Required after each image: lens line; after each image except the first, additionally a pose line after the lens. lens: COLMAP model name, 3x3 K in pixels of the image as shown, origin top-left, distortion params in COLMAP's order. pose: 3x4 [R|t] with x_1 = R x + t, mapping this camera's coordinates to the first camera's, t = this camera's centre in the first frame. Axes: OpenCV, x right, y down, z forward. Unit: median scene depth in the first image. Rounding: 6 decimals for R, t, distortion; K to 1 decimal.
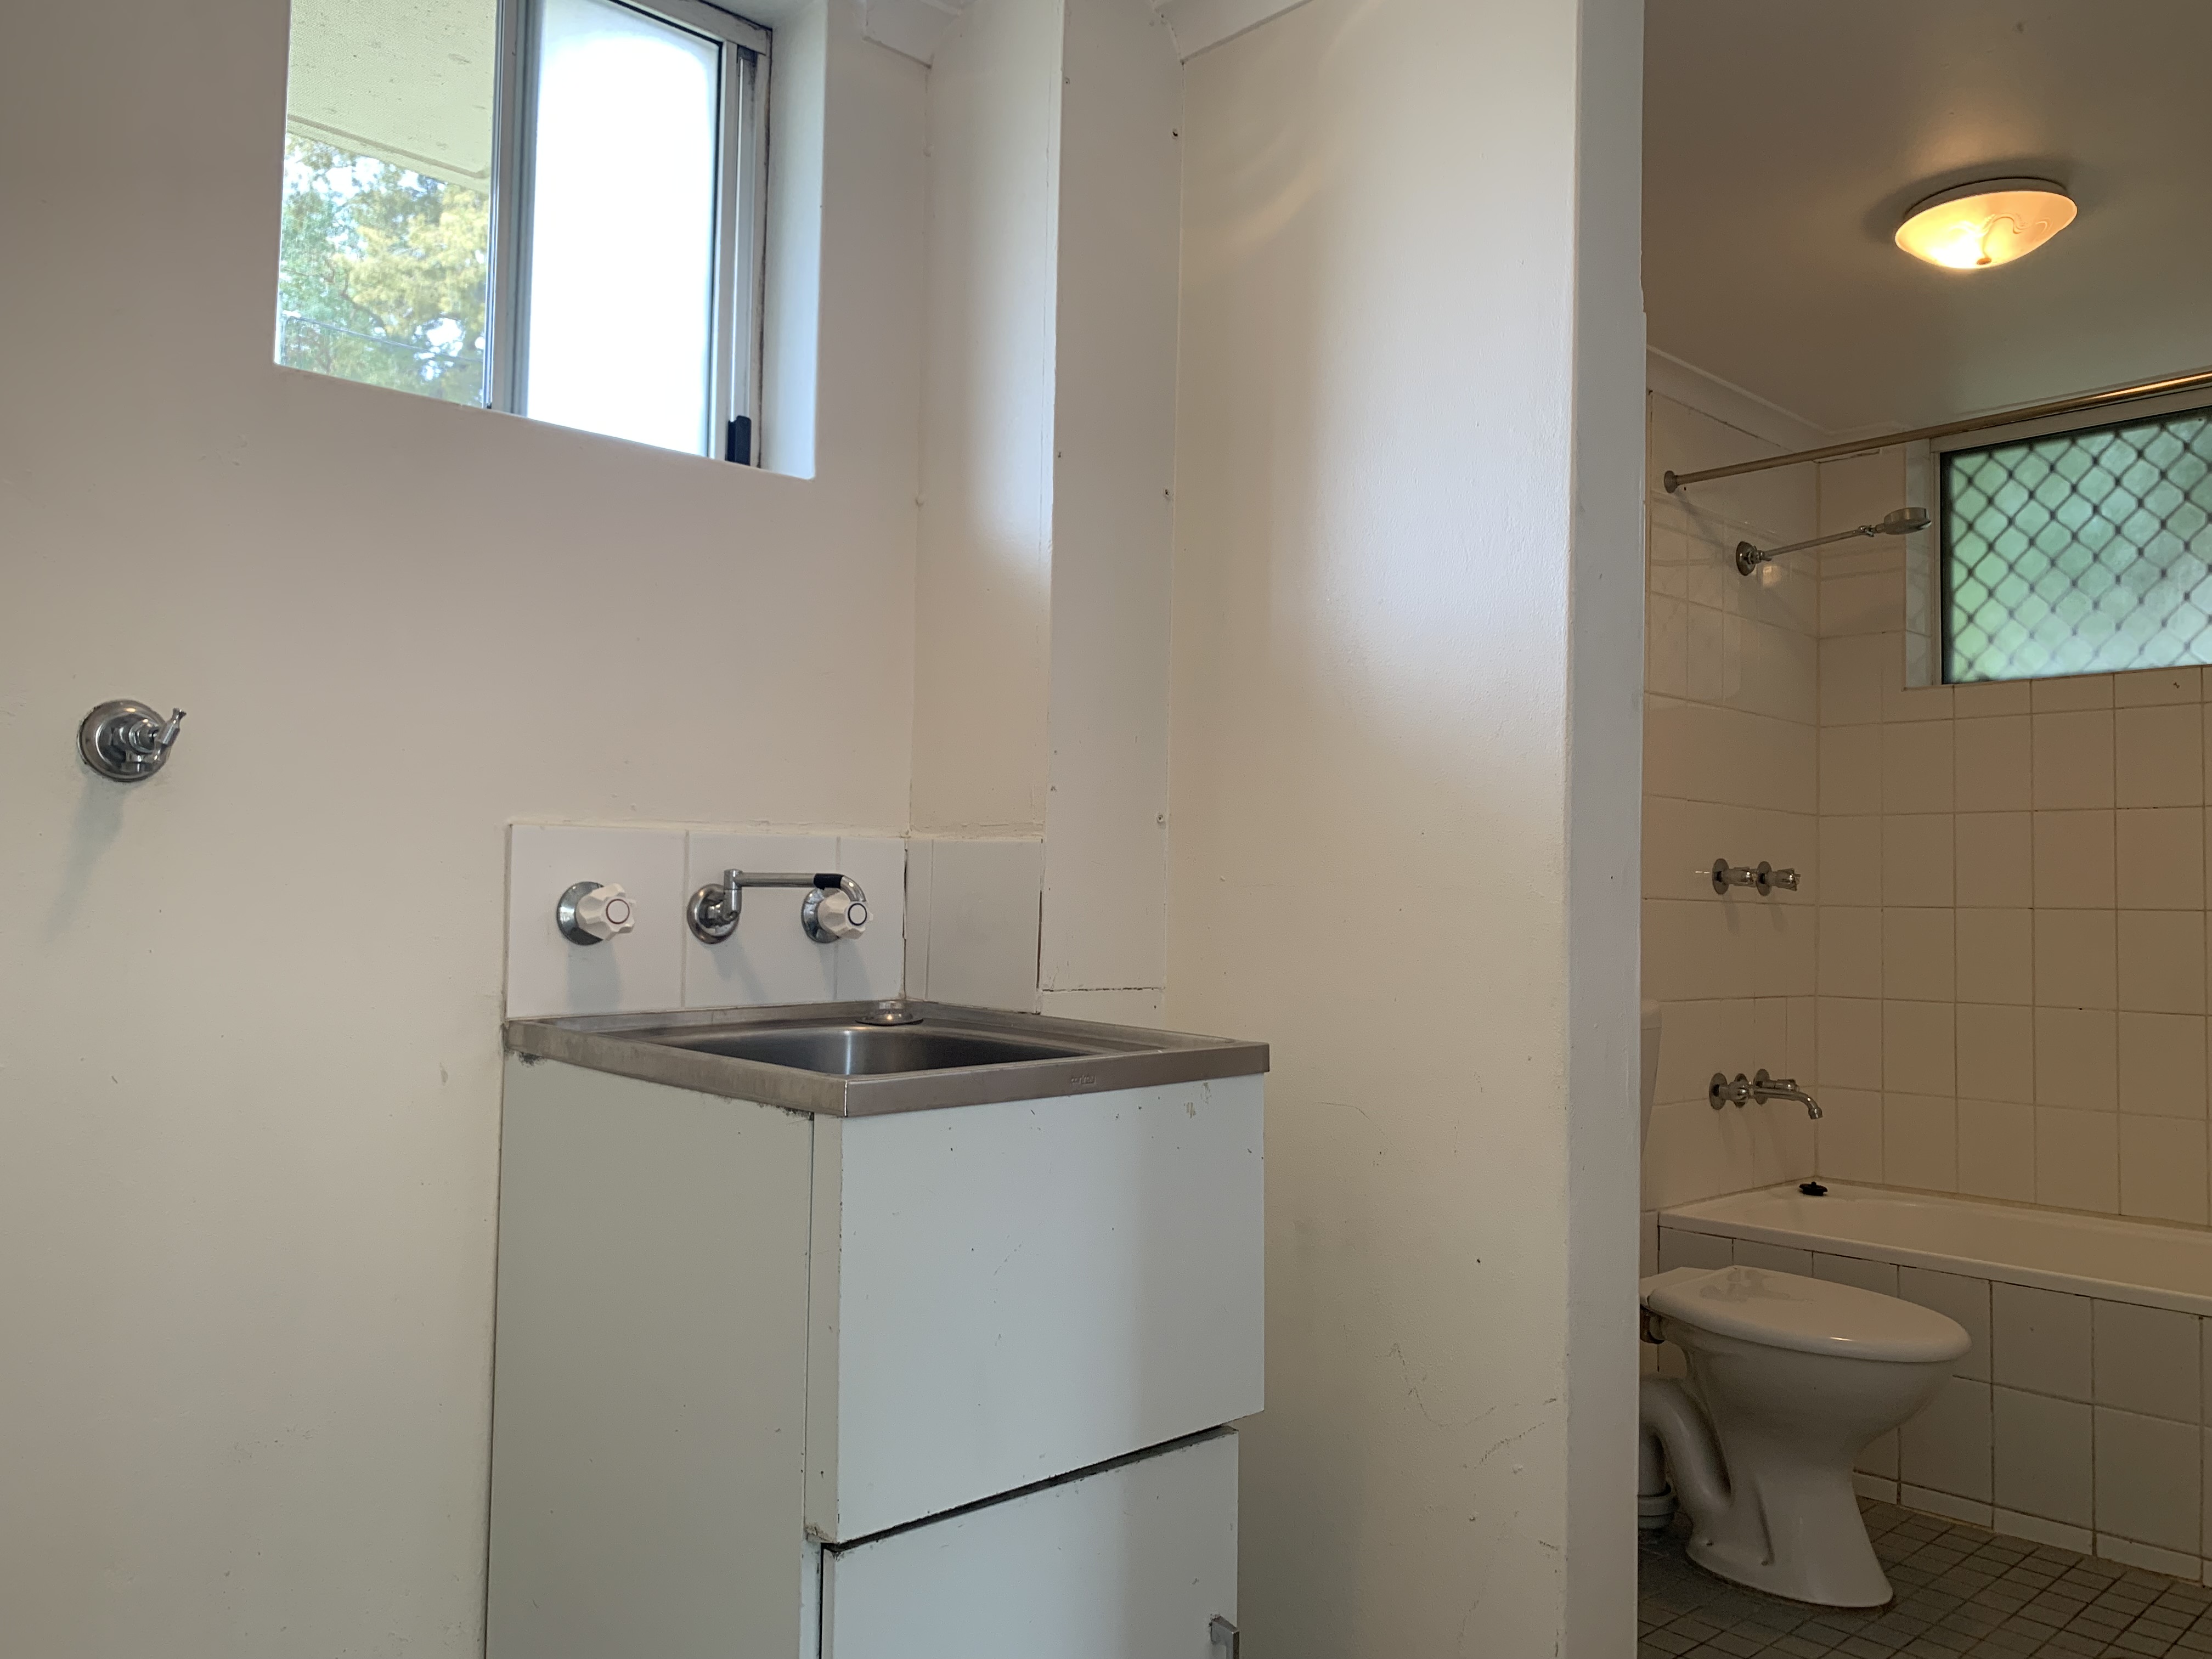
lens RADIAL K [[1672.7, 0, 1104.2], [0, 1672.7, 826.6], [0, 0, 1]] dist [0.027307, -0.028506]
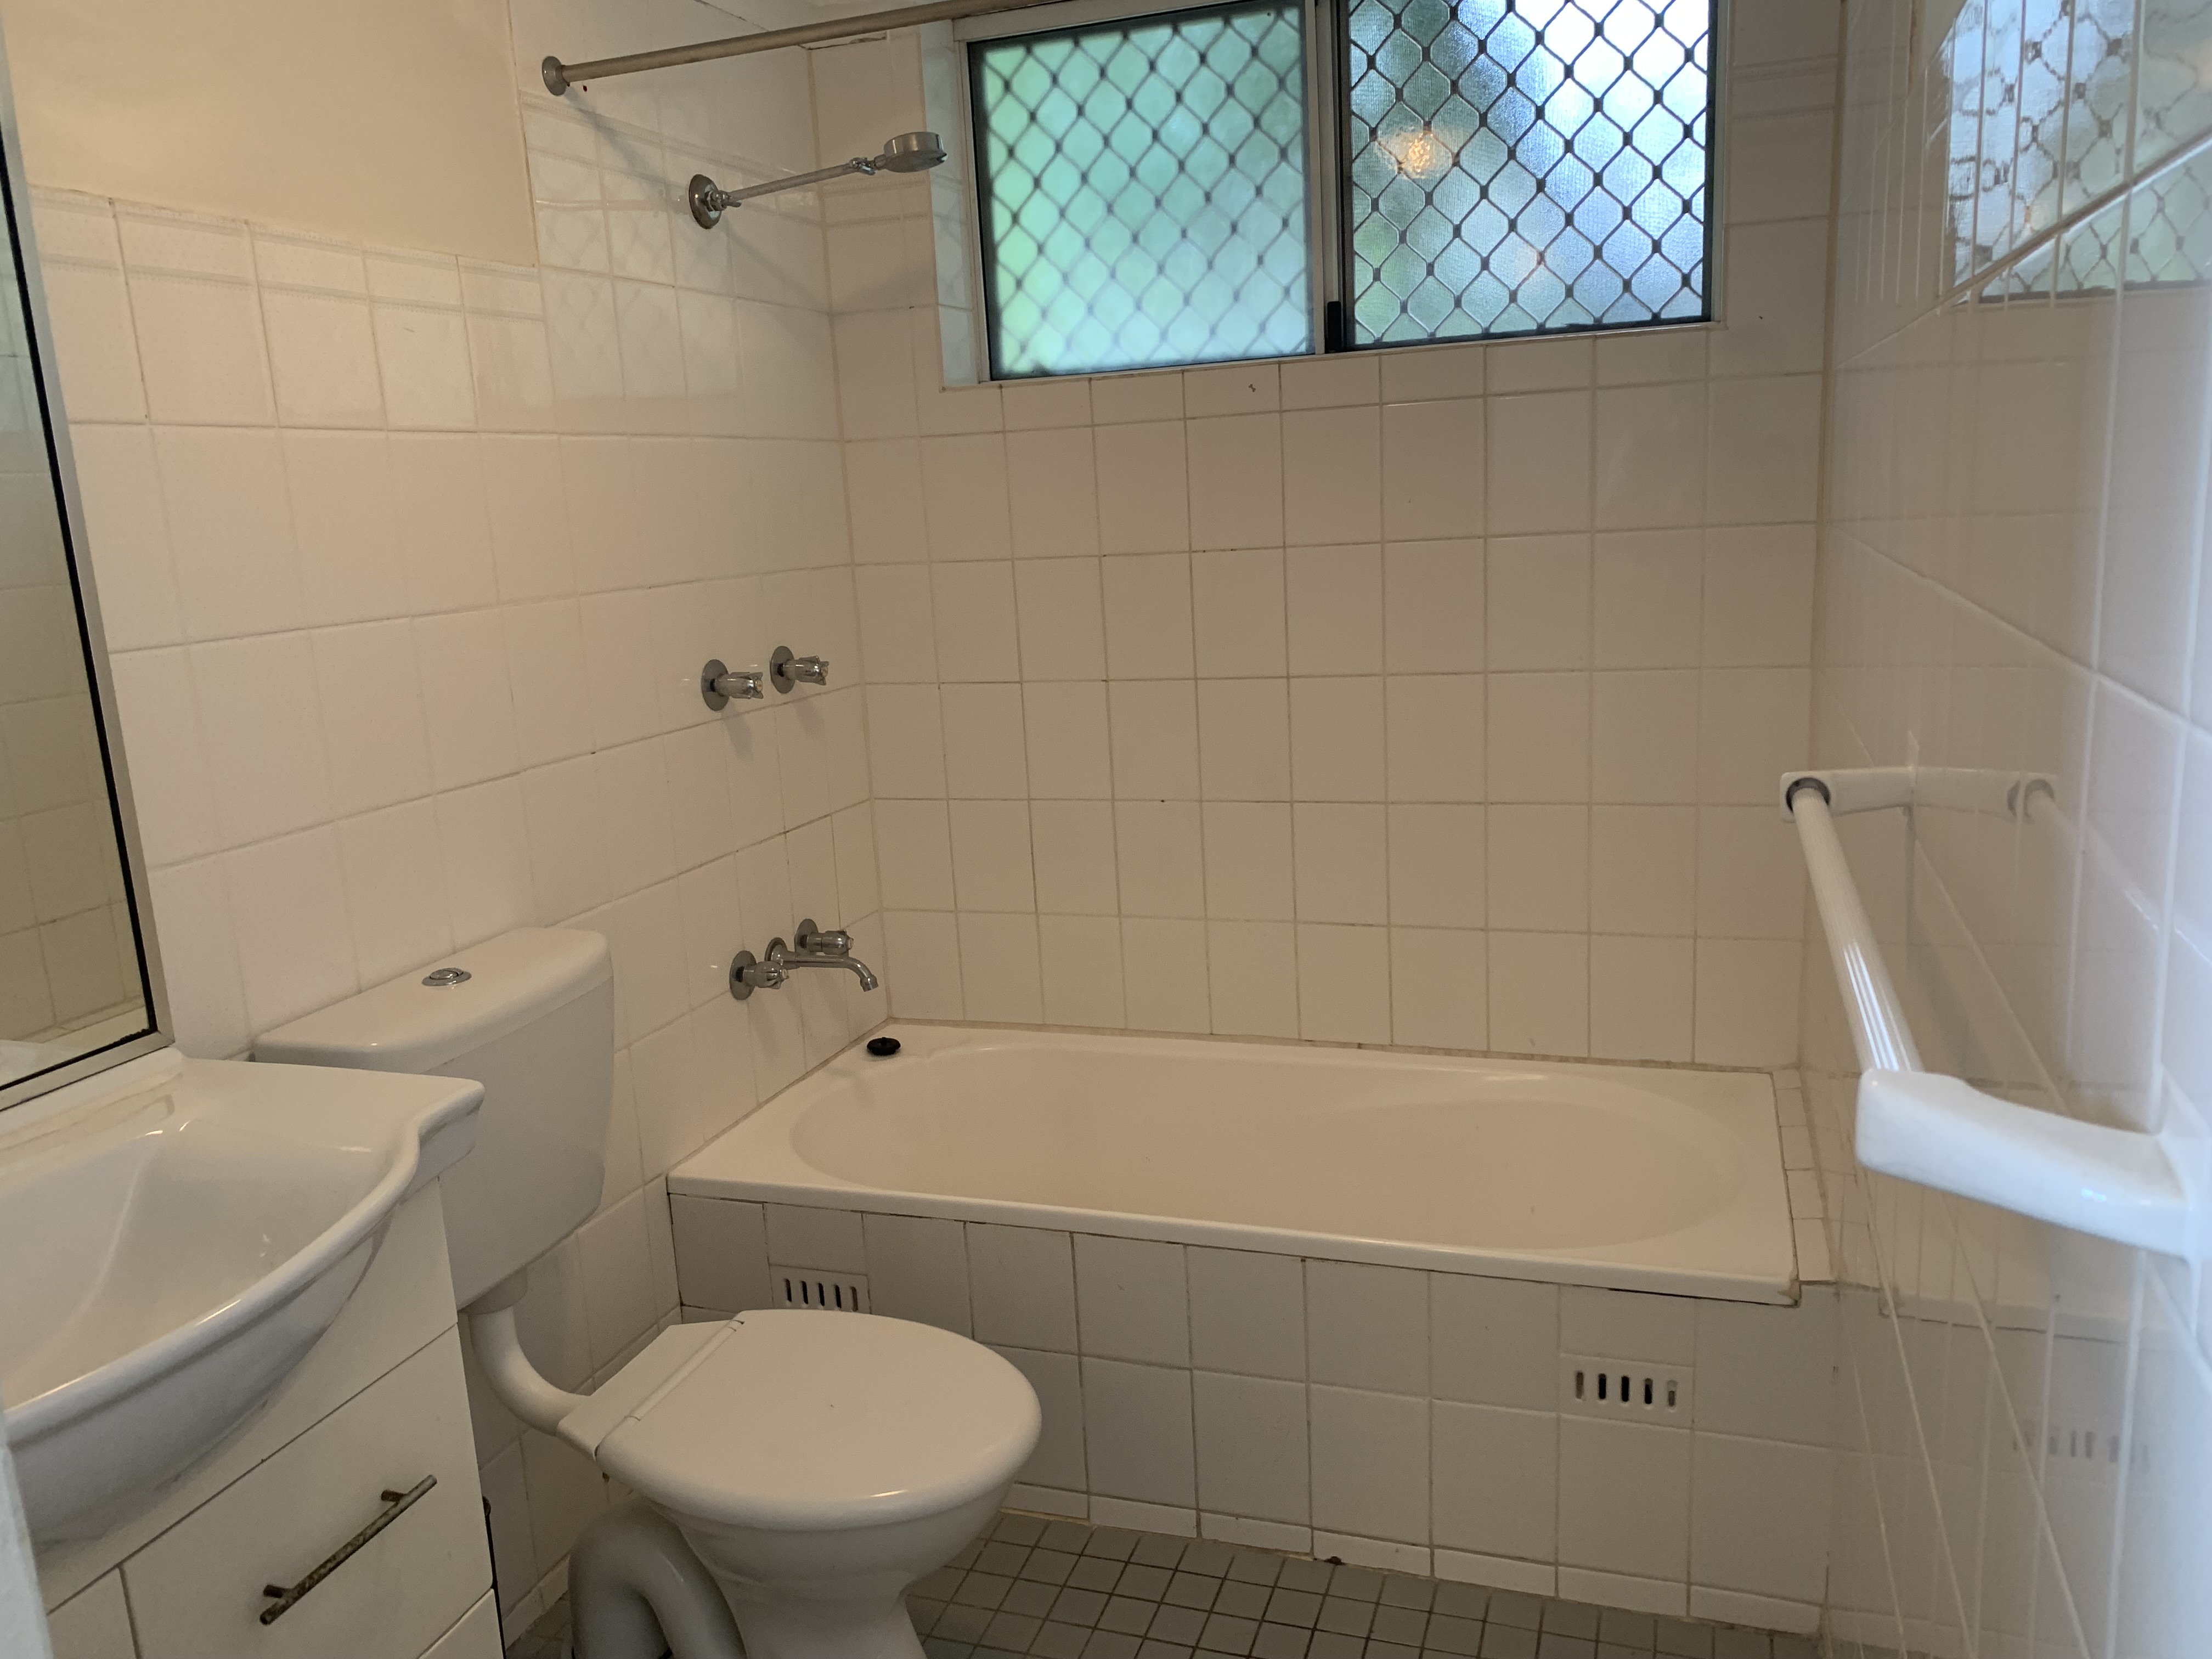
lens RADIAL K [[1672.7, 0, 1103.4], [0, 1672.7, 834.6], [0, 0, 1]] dist [0.027307, -0.028506]
pose [[0.884097, -0.161311, 0.438578, 0.187595], [0.050558, 0.966041, 0.253396, -0.077569], [-0.464560, -0.201853, 0.862229, 0.297930]]
